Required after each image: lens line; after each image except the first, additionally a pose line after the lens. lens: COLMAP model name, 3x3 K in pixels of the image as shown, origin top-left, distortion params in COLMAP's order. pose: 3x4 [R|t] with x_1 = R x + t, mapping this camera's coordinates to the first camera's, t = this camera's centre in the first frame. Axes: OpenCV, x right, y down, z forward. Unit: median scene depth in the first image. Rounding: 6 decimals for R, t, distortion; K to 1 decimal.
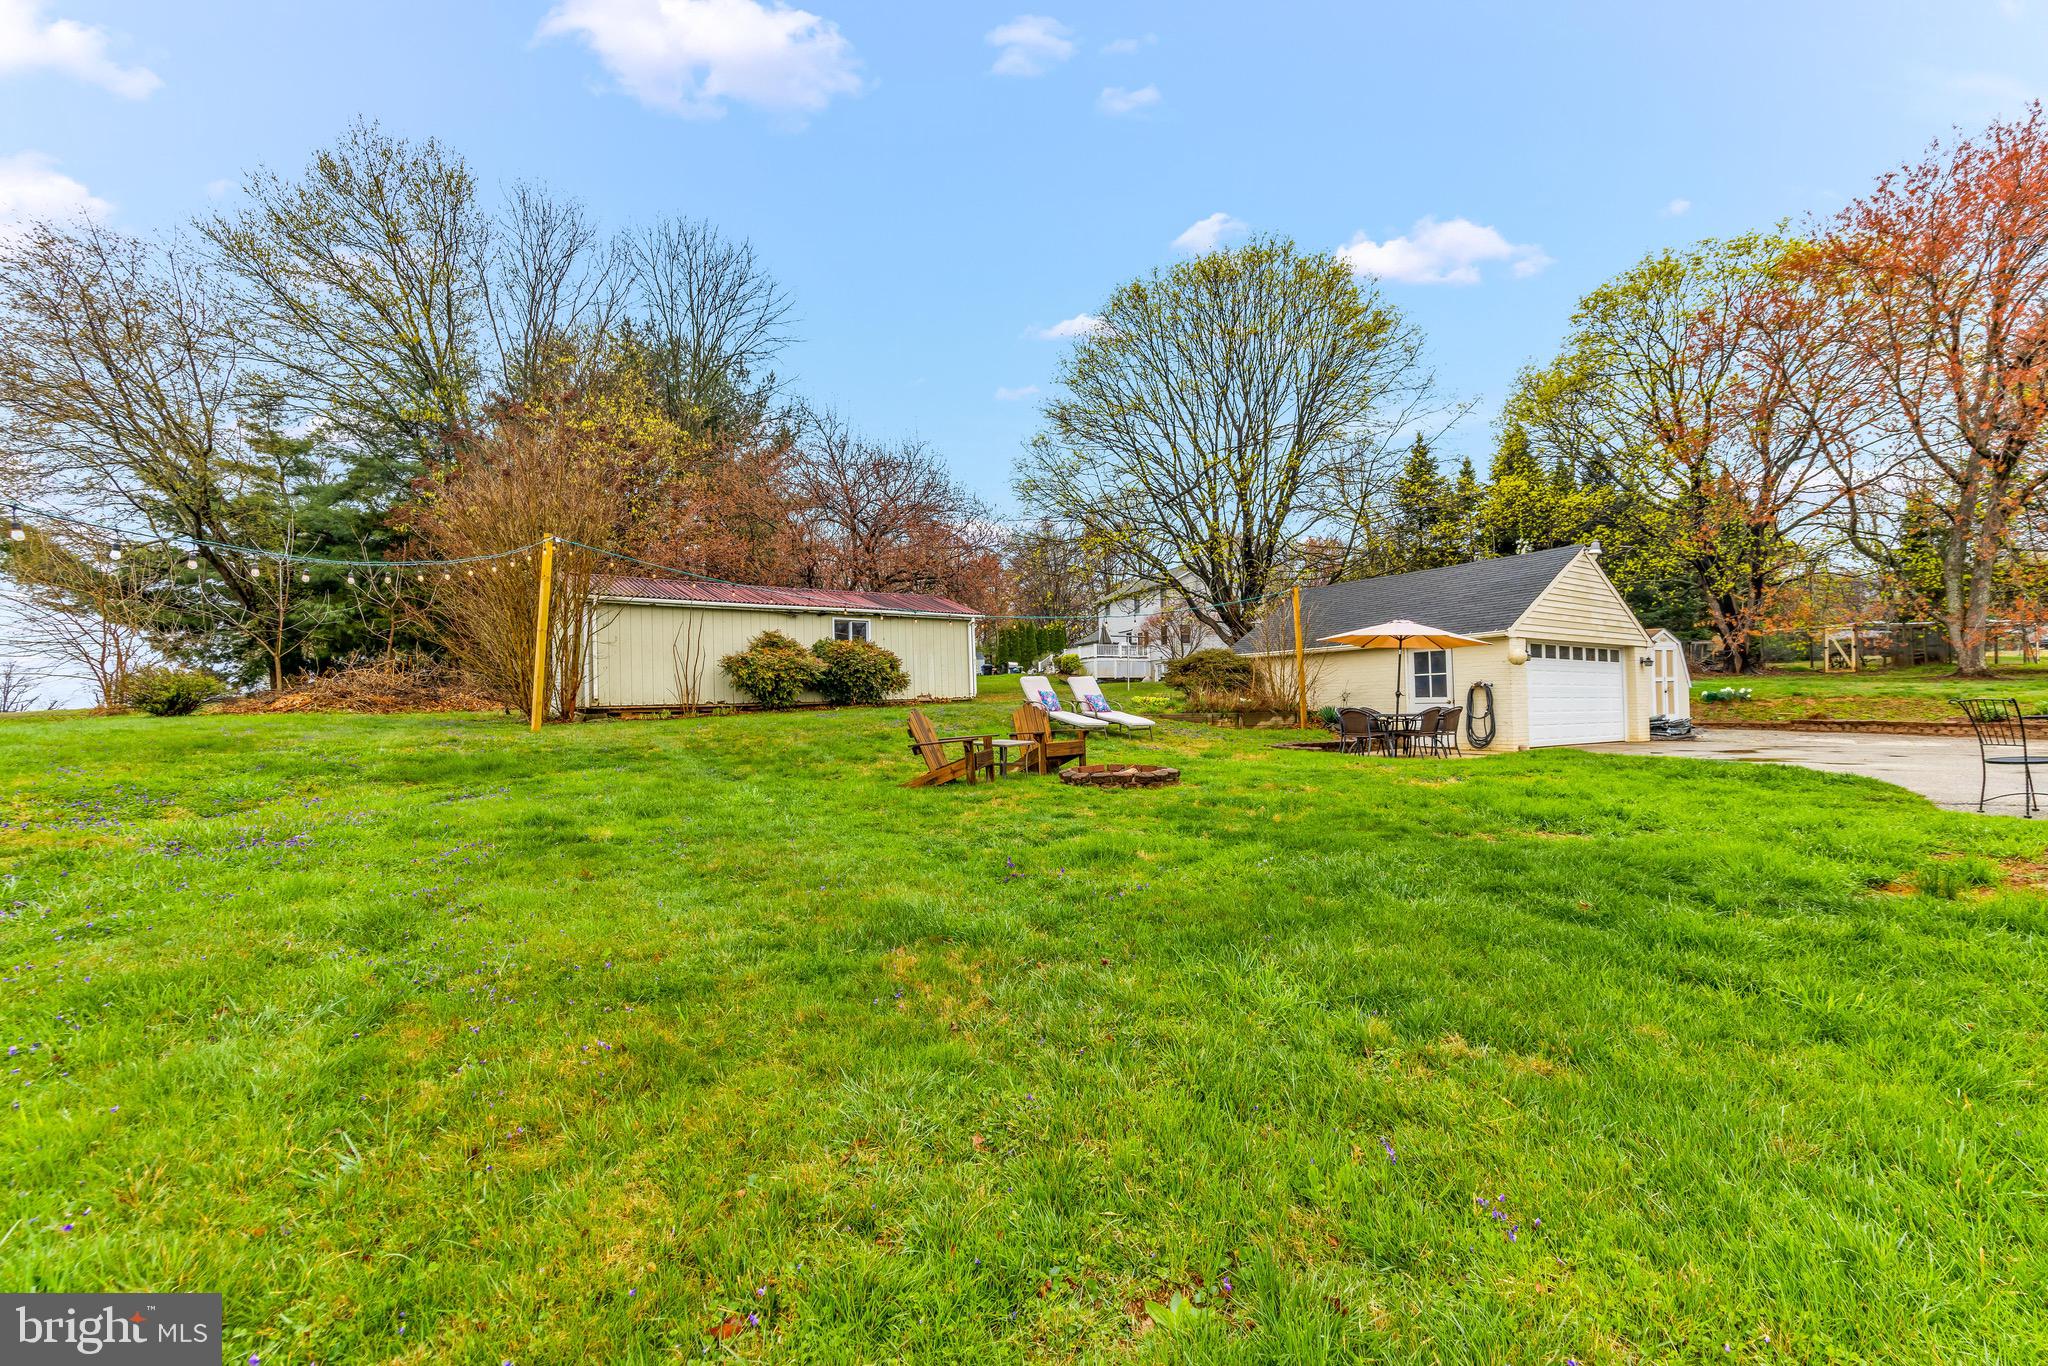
lens RADIAL K [[816.2, 0, 1024.0], [0, 816.2, 683.0], [0, 0, 1]] dist [-0.001949, -0.000092]
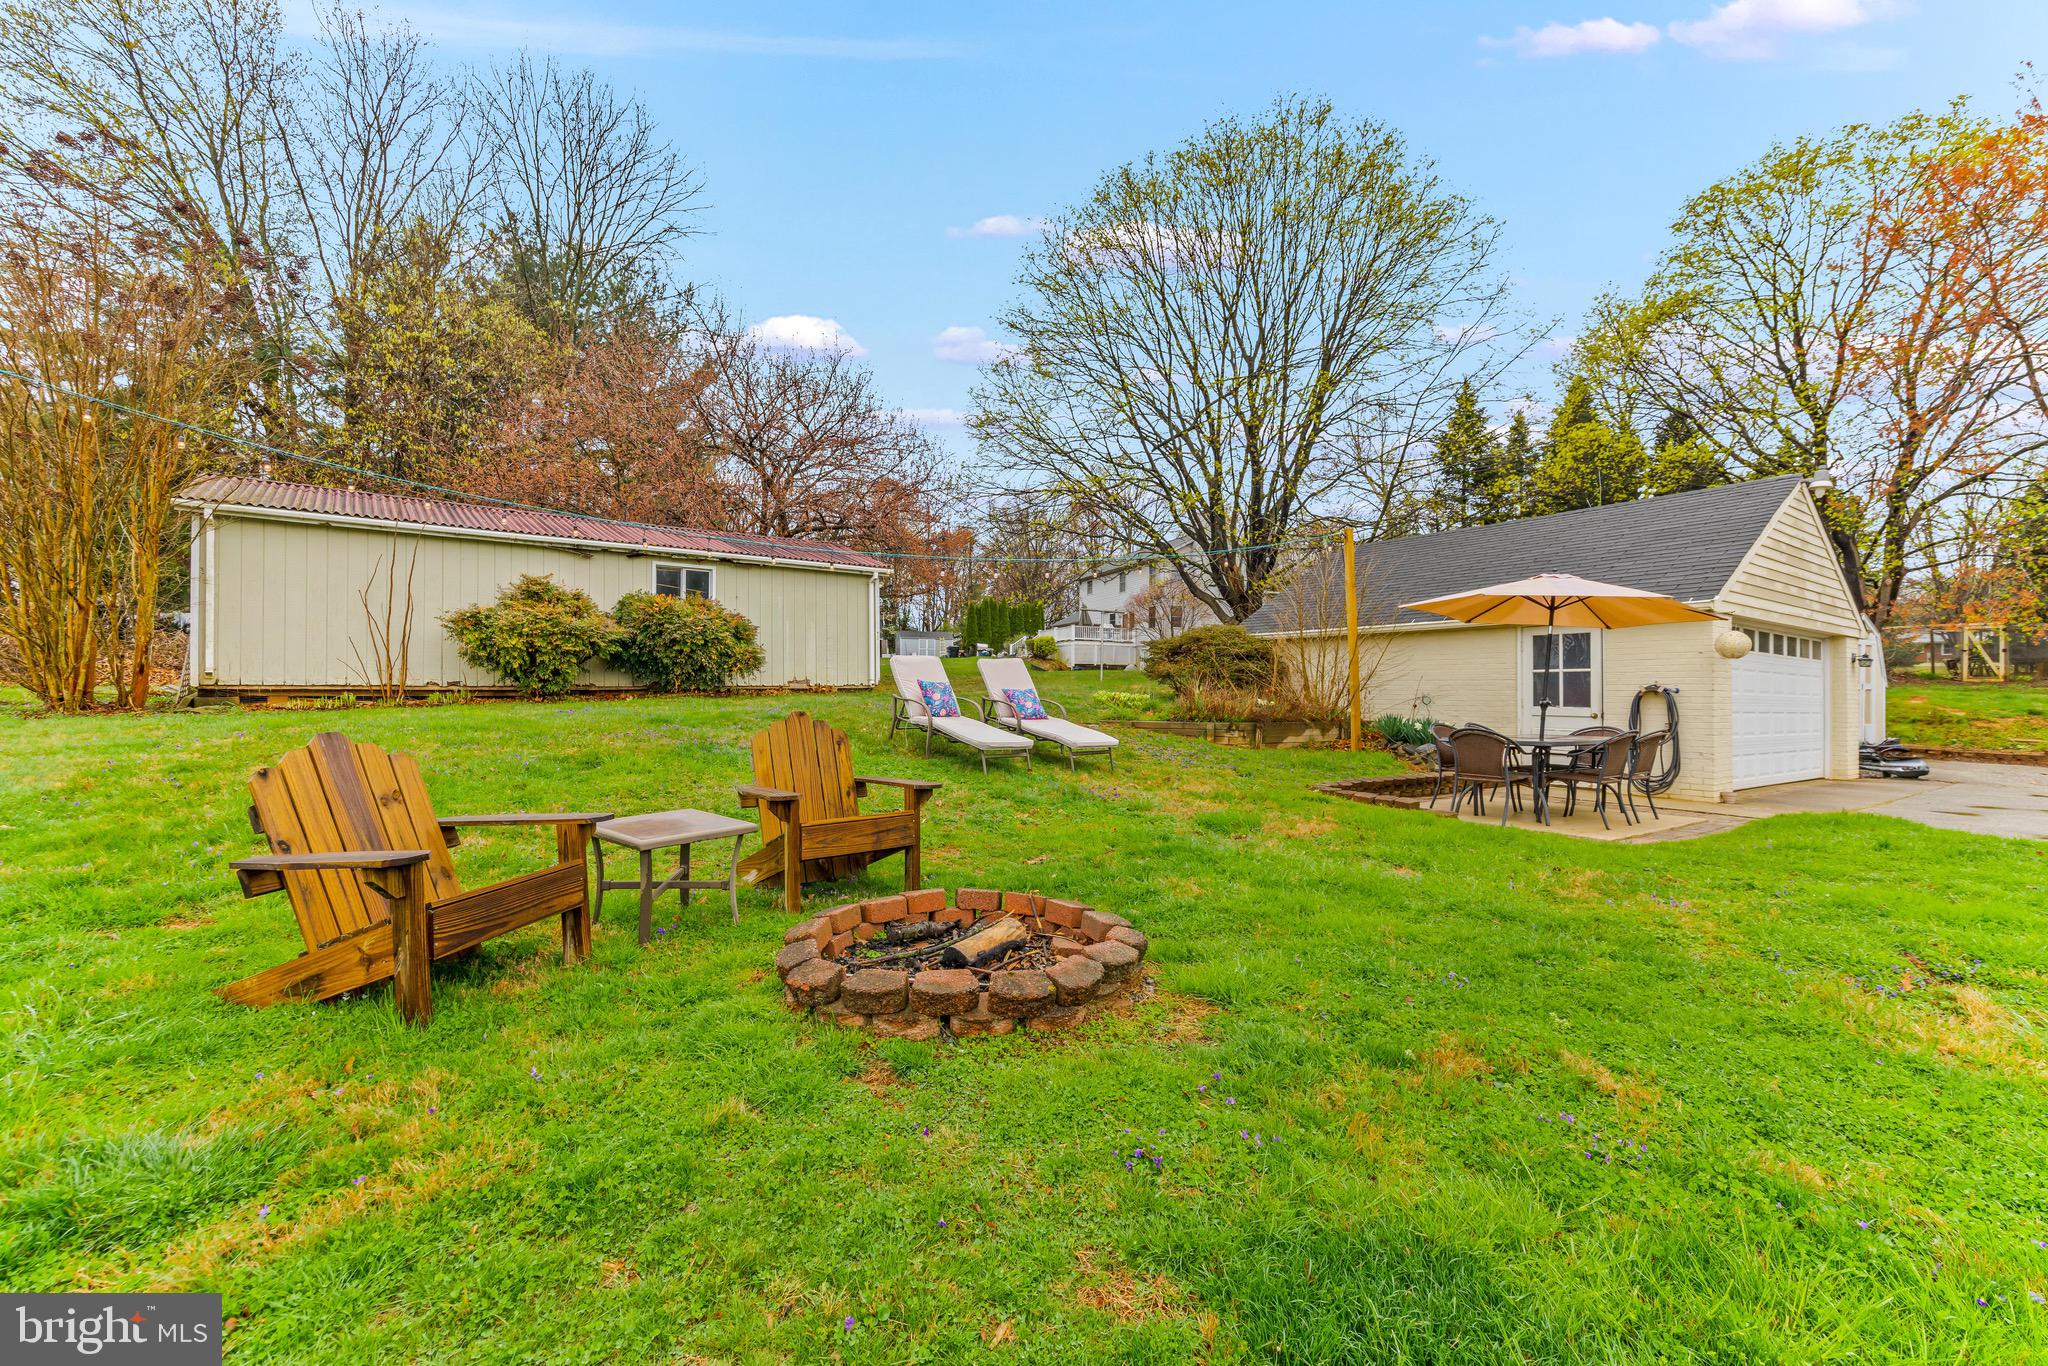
lens RADIAL K [[823.4, 0, 1017.8], [0, 823.4, 675.7], [0, 0, 1]] dist [-0.001136, -0.000148]
pose [[0.999608, 0.027208, 0.006625, 0.043861], [-0.027271, 0.999581, 0.009662, -0.000737], [-0.006359, -0.009839, 0.999931, 0.217724]]
